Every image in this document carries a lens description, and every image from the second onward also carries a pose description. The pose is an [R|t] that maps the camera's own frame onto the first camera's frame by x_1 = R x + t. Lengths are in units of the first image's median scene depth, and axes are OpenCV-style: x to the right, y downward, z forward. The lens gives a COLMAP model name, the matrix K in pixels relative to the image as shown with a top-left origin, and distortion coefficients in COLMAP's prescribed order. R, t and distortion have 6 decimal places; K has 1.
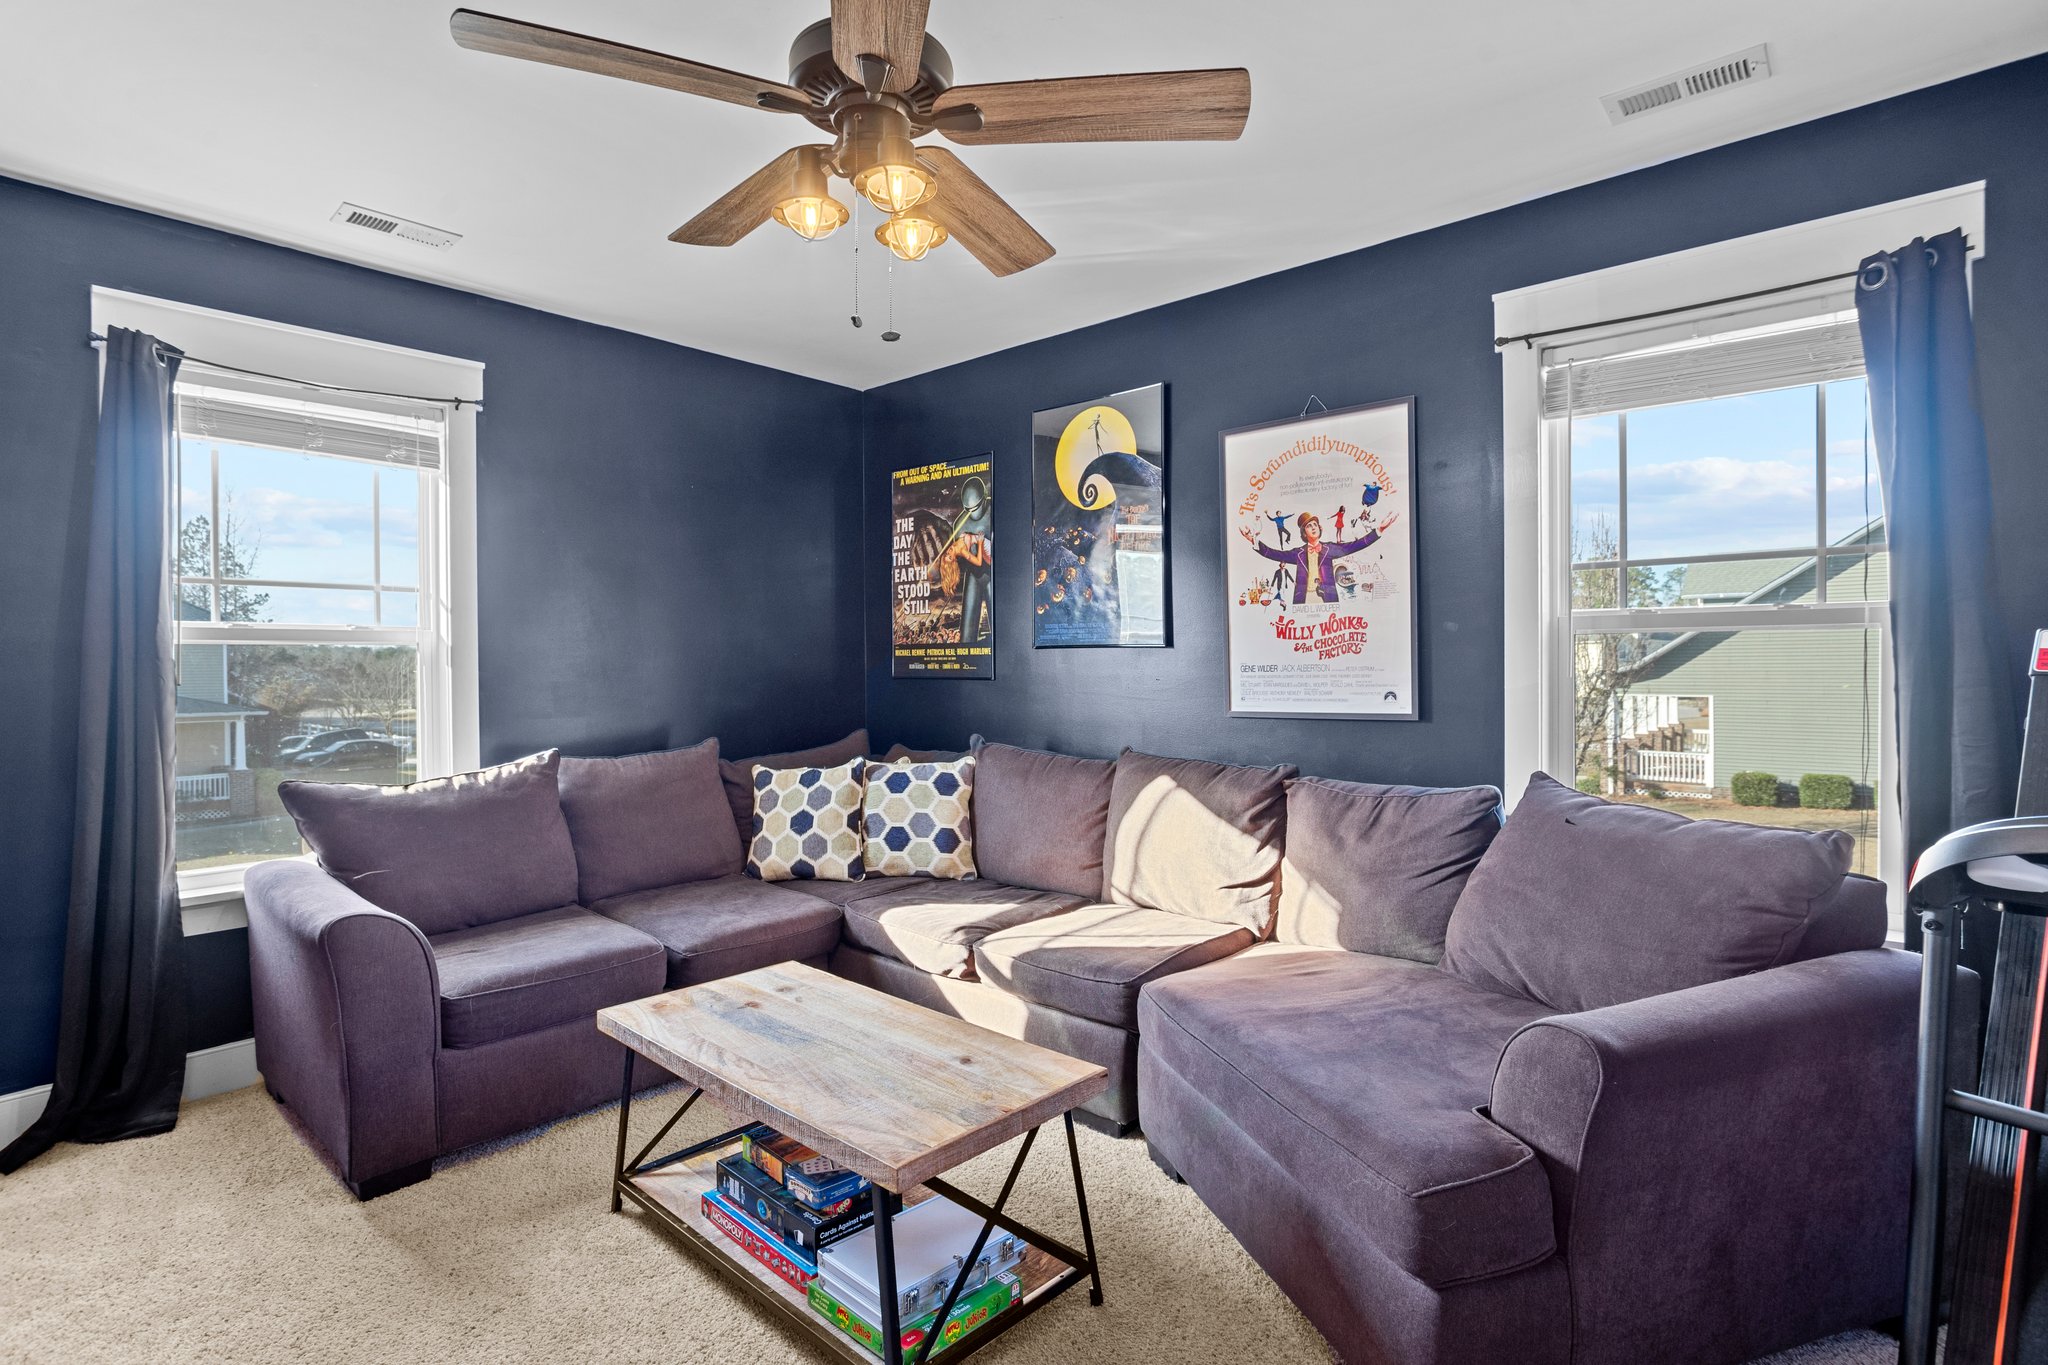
lens RADIAL K [[999.6, 0, 1024.4], [0, 999.6, 647.9], [0, 0, 1]] dist [-0.000729, -0.000135]
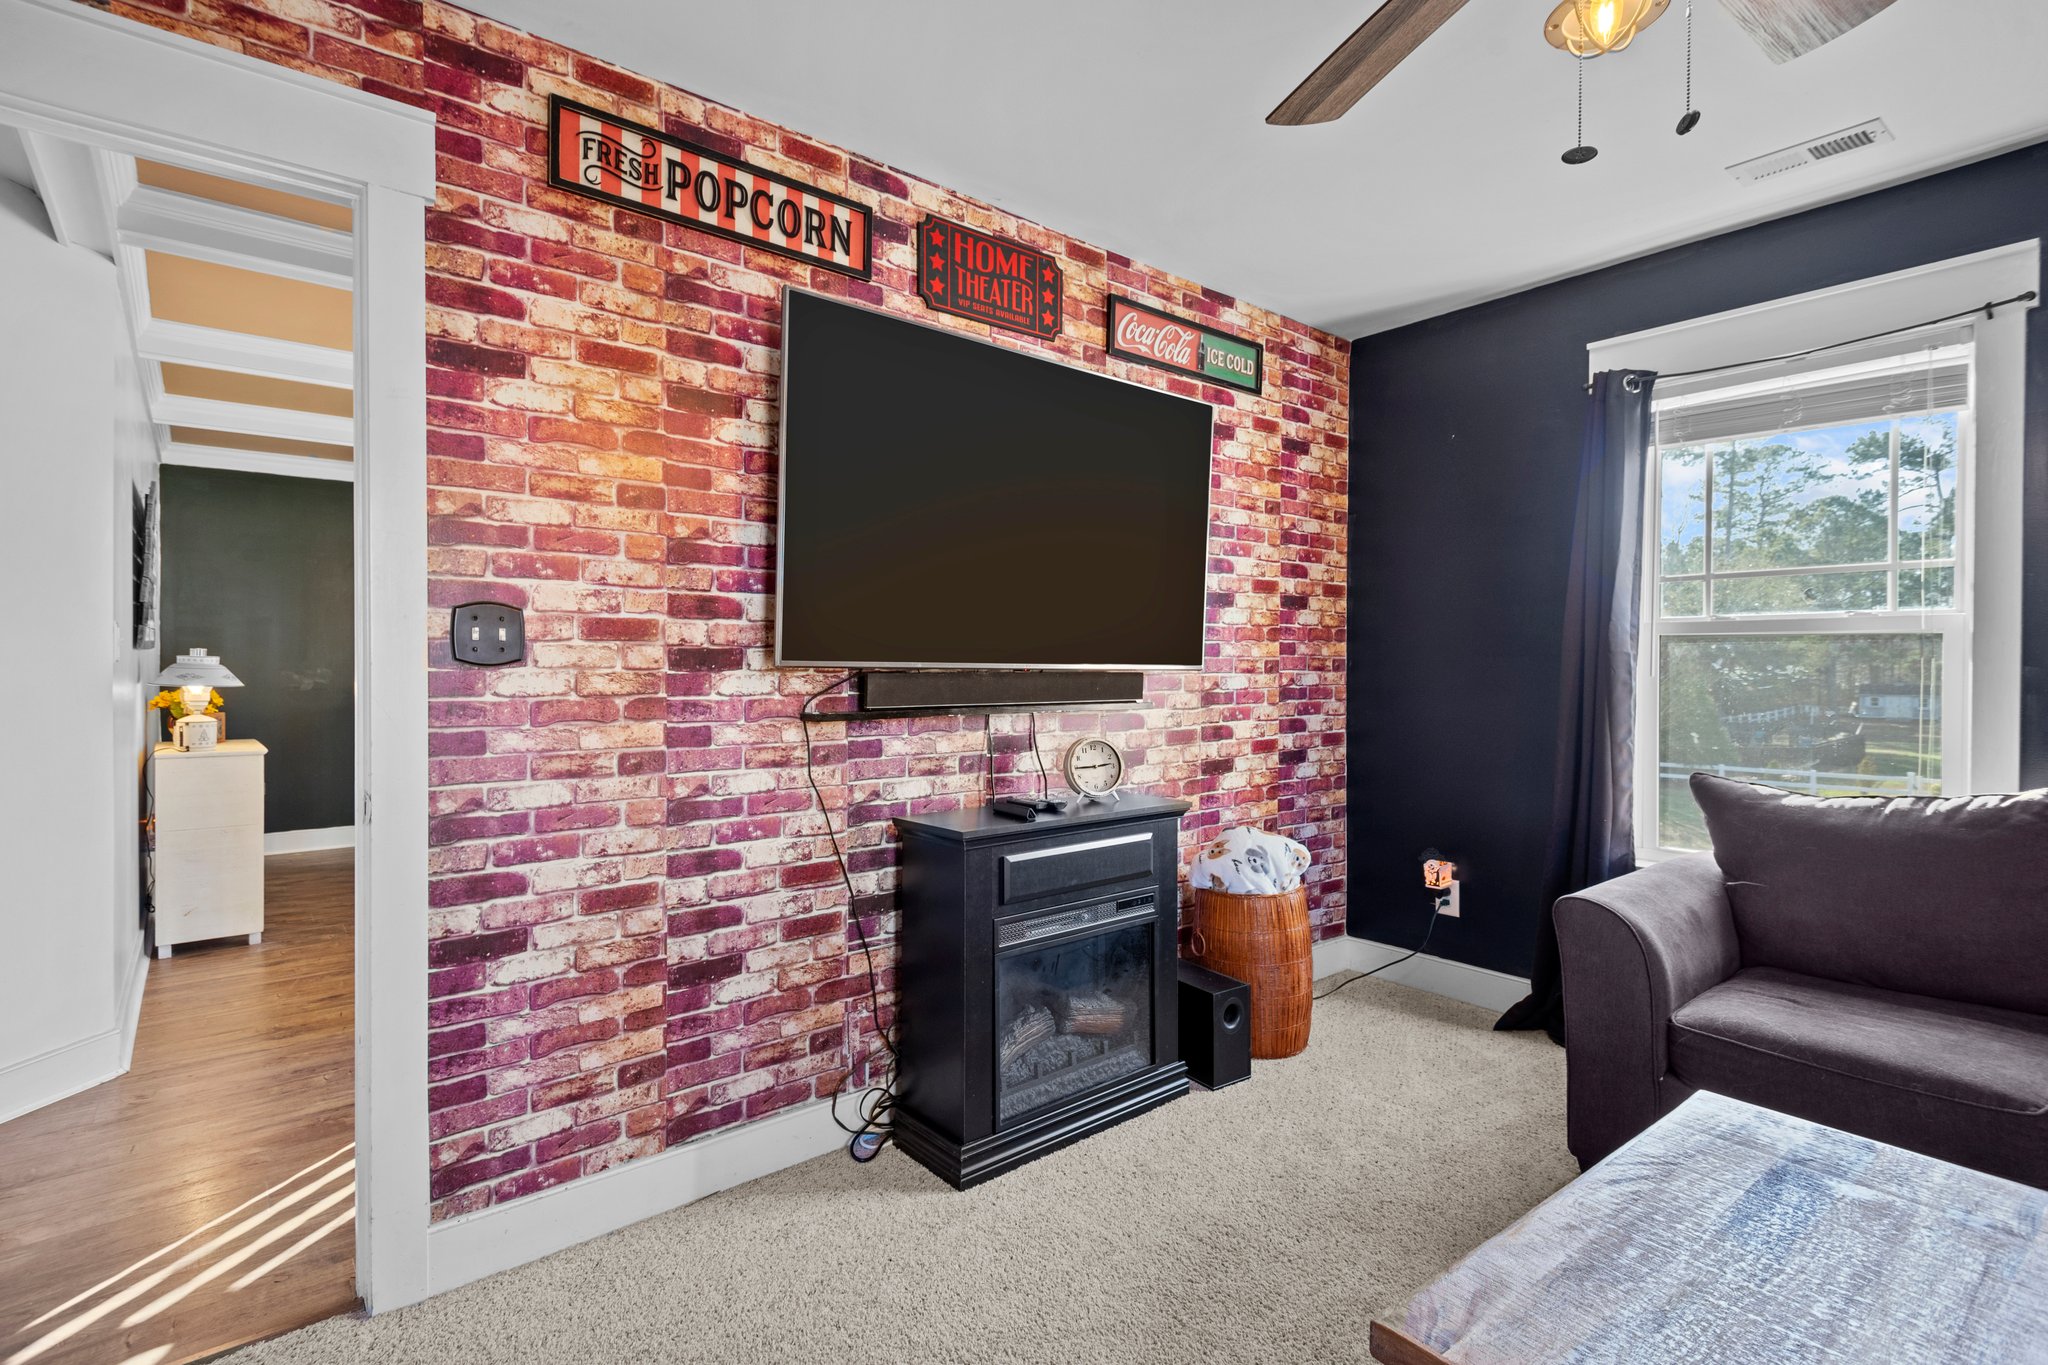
lens RADIAL K [[982.4, 0, 1013.4], [0, 982.4, 688.2], [0, 0, 1]] dist [-0.017461, 0.005165]
pose [[-0.137365, 0.028210, -0.990119, 0.320005], [0.021716, 0.999440, 0.025463, 0.007507], [0.990282, -0.018004, -0.137901, 0.439944]]
